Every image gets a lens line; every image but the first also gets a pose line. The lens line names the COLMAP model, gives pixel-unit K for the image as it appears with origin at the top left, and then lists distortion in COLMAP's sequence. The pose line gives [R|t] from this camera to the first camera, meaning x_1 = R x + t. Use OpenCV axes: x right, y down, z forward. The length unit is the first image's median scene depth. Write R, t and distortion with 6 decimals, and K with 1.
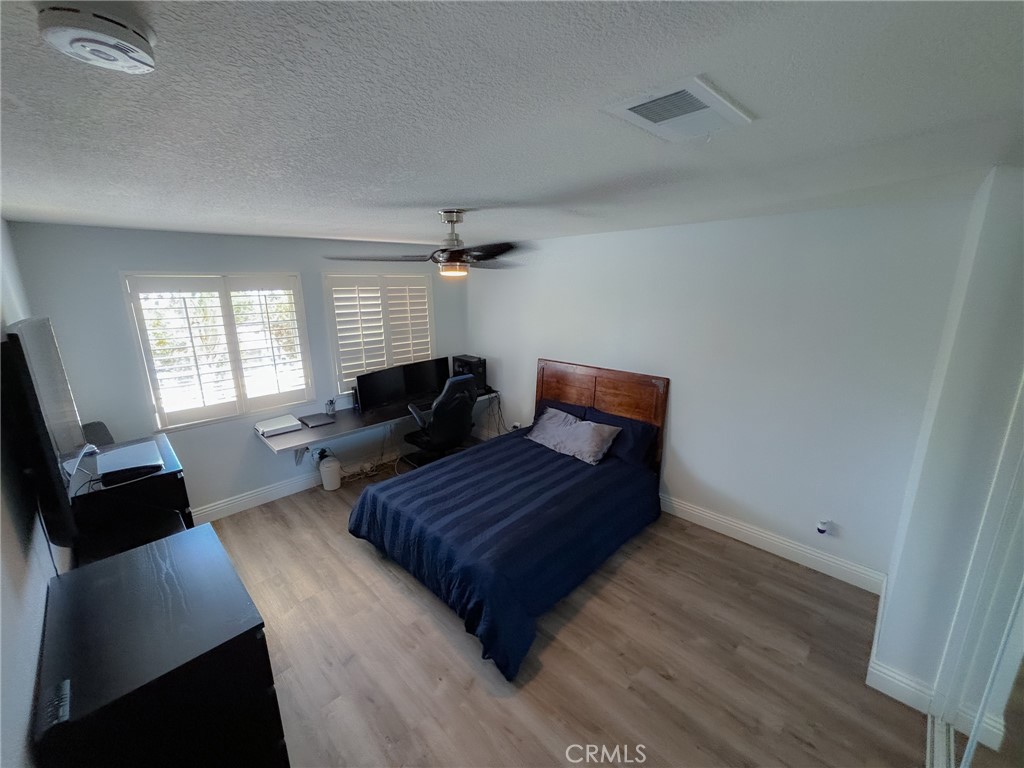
lens RADIAL K [[410.6, 0, 513.8], [0, 410.6, 383.4], [0, 0, 1]] dist [-0.002301, 0.001863]
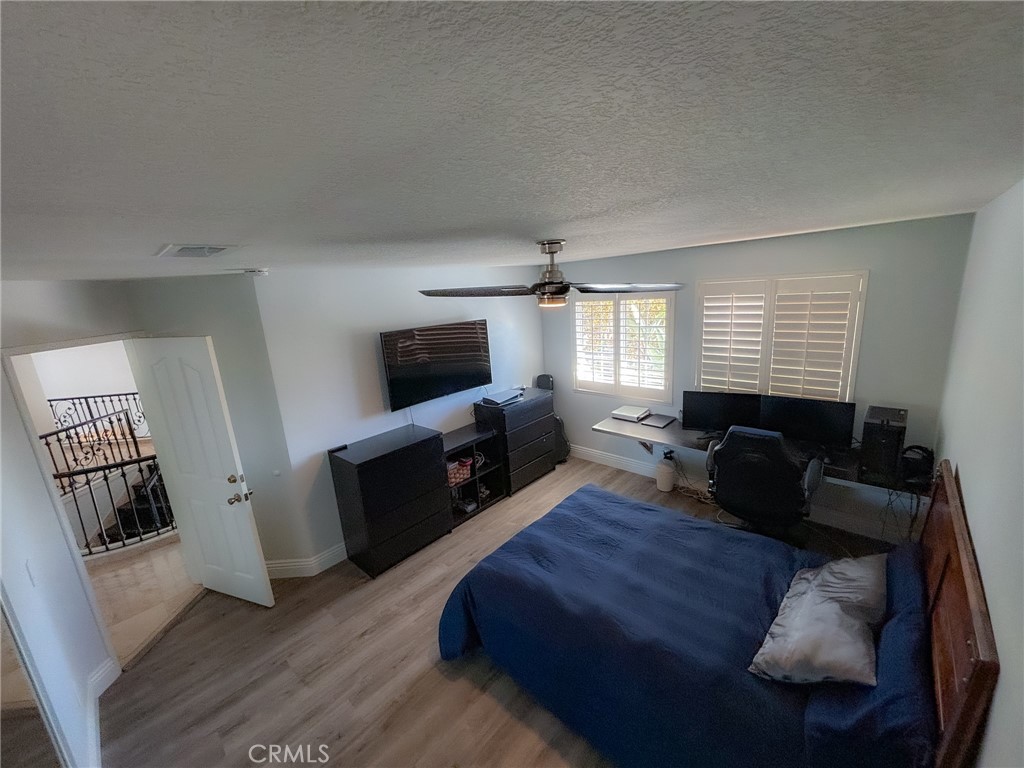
lens RADIAL K [[410.6, 0, 513.3], [0, 410.6, 383.6], [0, 0, 1]] dist [-0.002301, 0.001863]
pose [[0.027845, 0.236161, -0.971315, 0.555749], [-0.169213, 0.958782, 0.228263, -0.194281], [0.985186, 0.158004, 0.066659, 0.573566]]
